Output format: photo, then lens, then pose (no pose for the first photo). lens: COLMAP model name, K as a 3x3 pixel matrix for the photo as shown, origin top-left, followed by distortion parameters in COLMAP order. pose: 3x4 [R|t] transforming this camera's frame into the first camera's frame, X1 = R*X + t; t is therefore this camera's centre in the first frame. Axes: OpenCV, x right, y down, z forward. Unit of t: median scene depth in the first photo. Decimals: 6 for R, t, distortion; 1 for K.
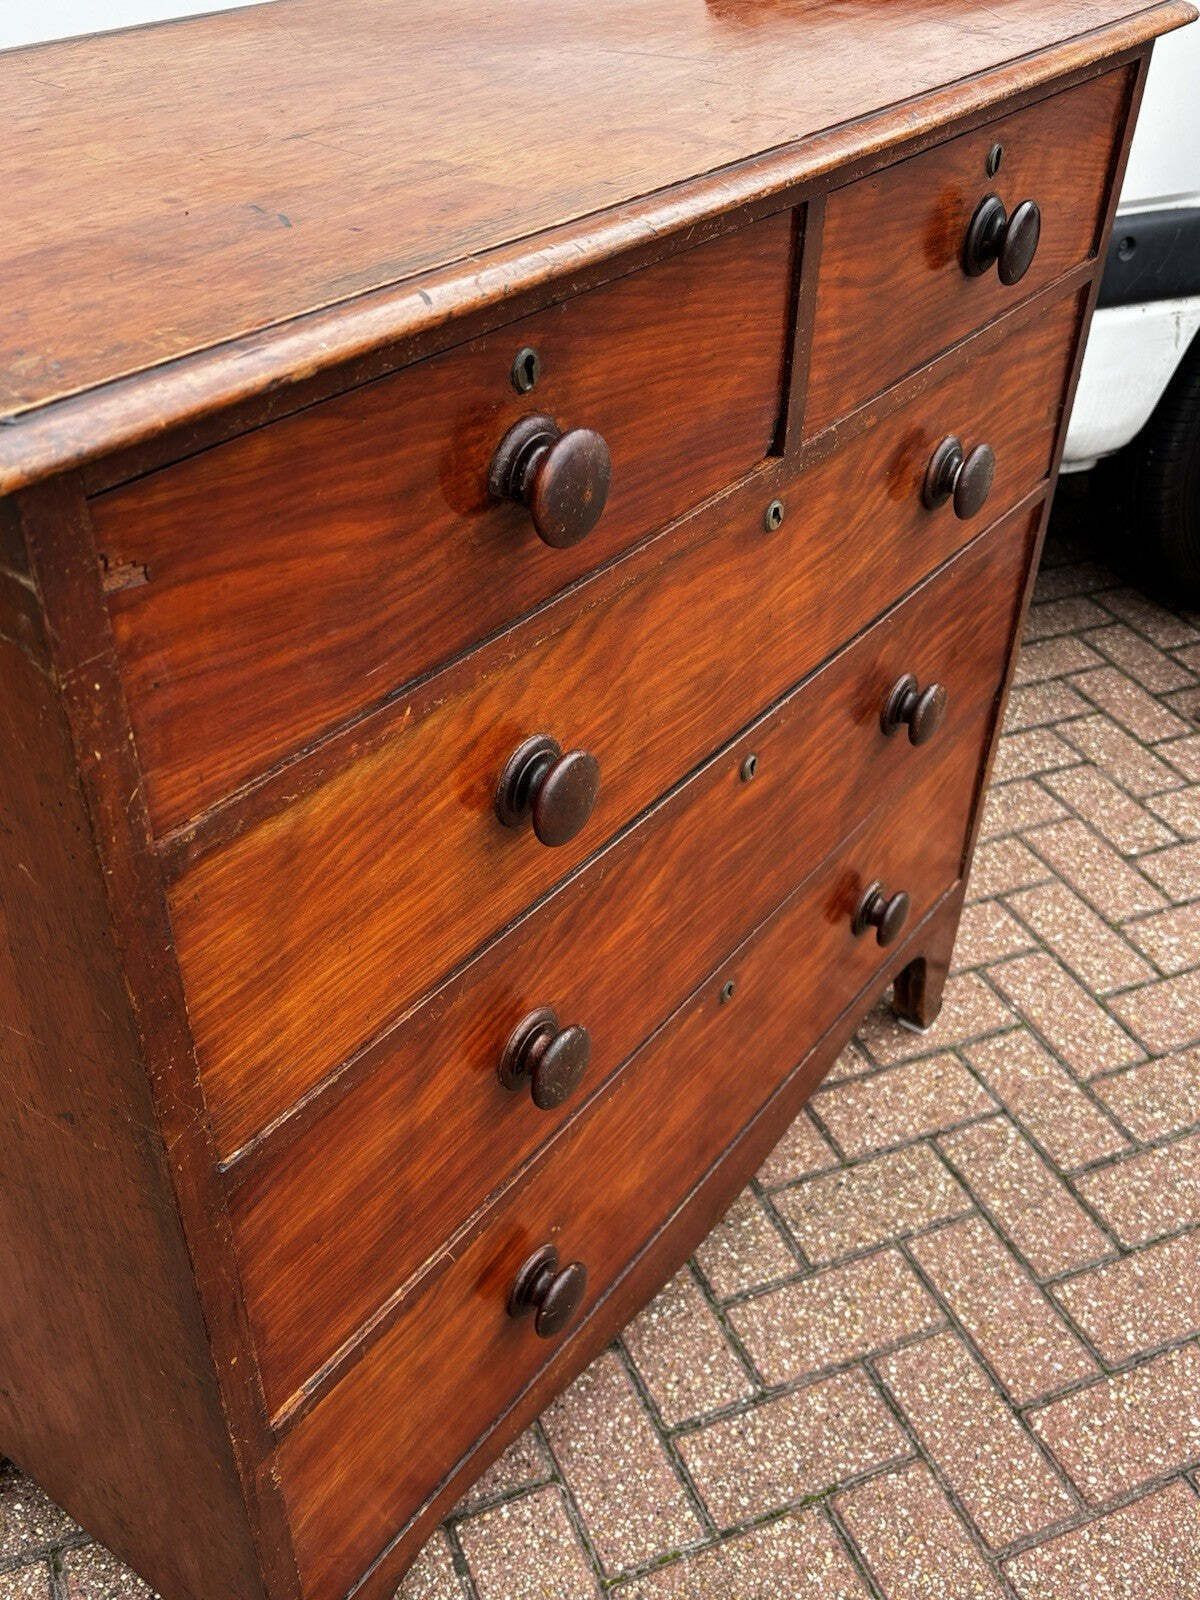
lens RADIAL K [[1510.1, 0, 591.3], [0, 1510.1, 798.8], [0, 0, 1]] dist [0.007580, 0.011654]
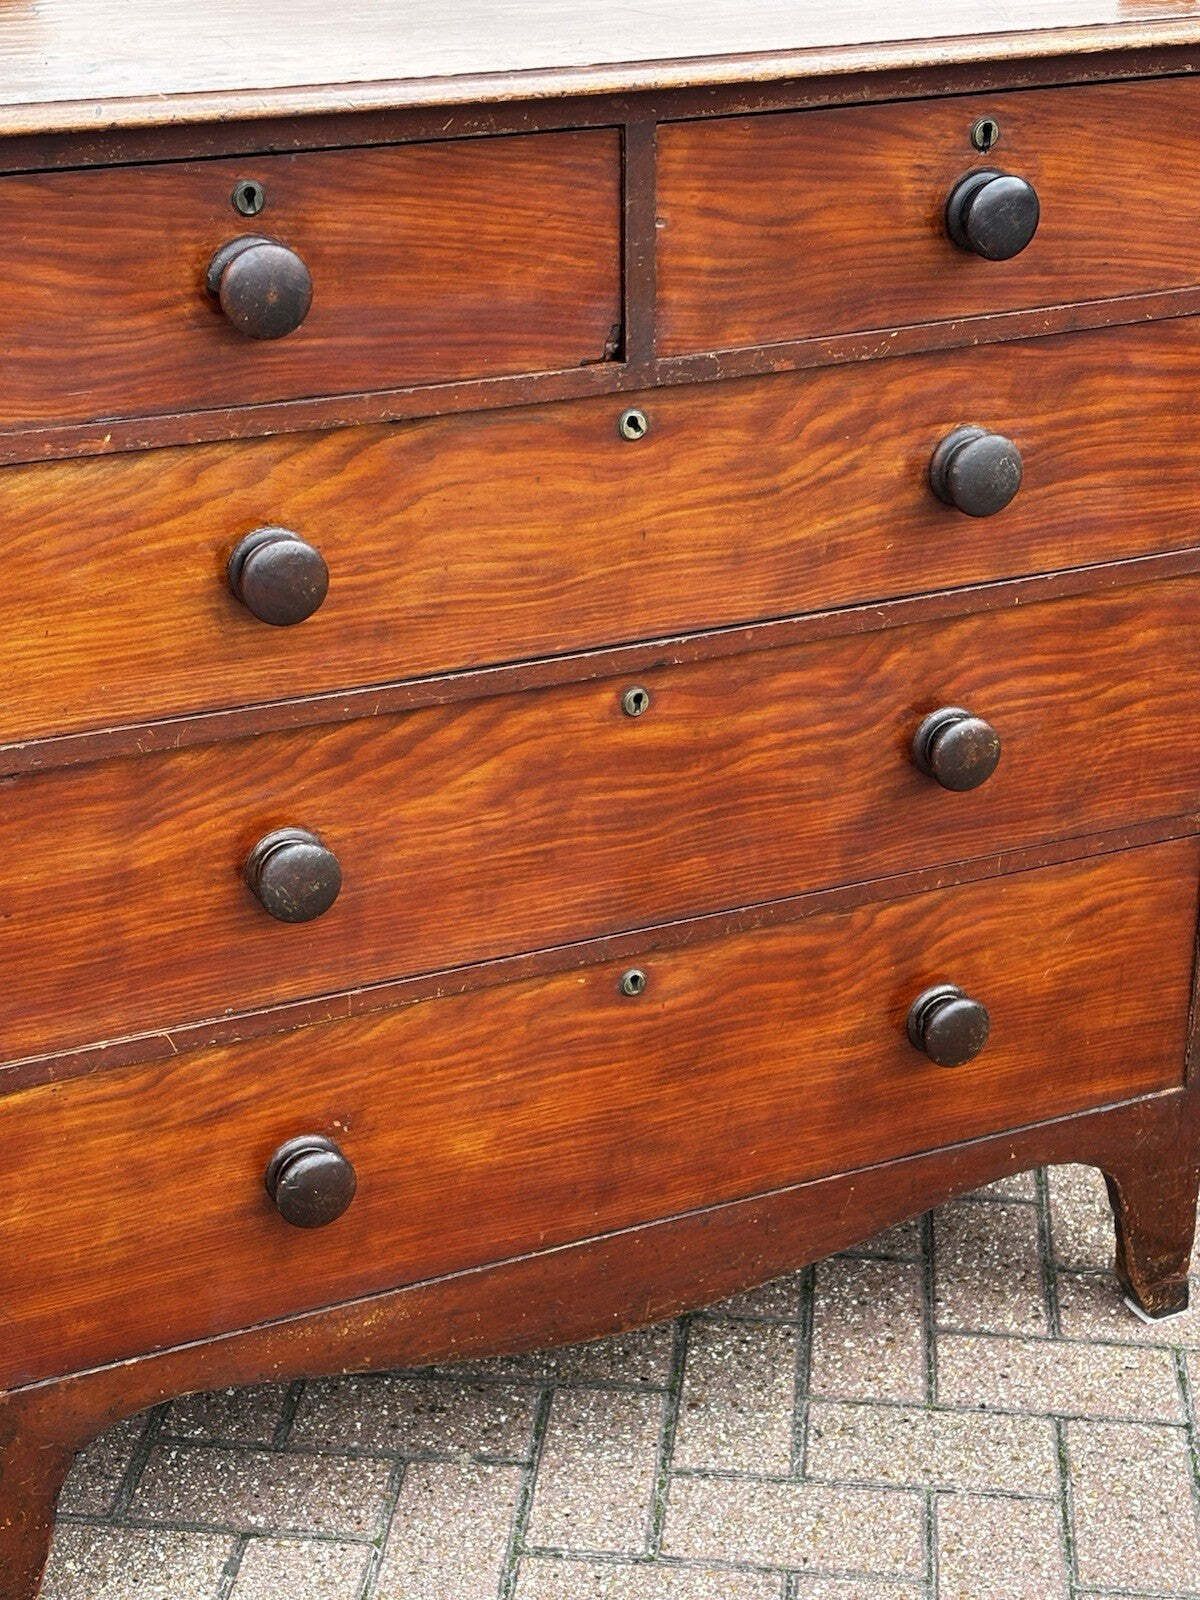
lens RADIAL K [[2652.2, 0, 609.4], [0, 2652.2, 791.1], [0, 0, 1]] dist [0.236622, -0.976837]
pose [[0.875984, 0.179271, -0.447788, 0.655423], [-0.273120, 0.949551, -0.154139, 0.228238], [0.397565, 0.257324, 0.880753, -0.376683]]
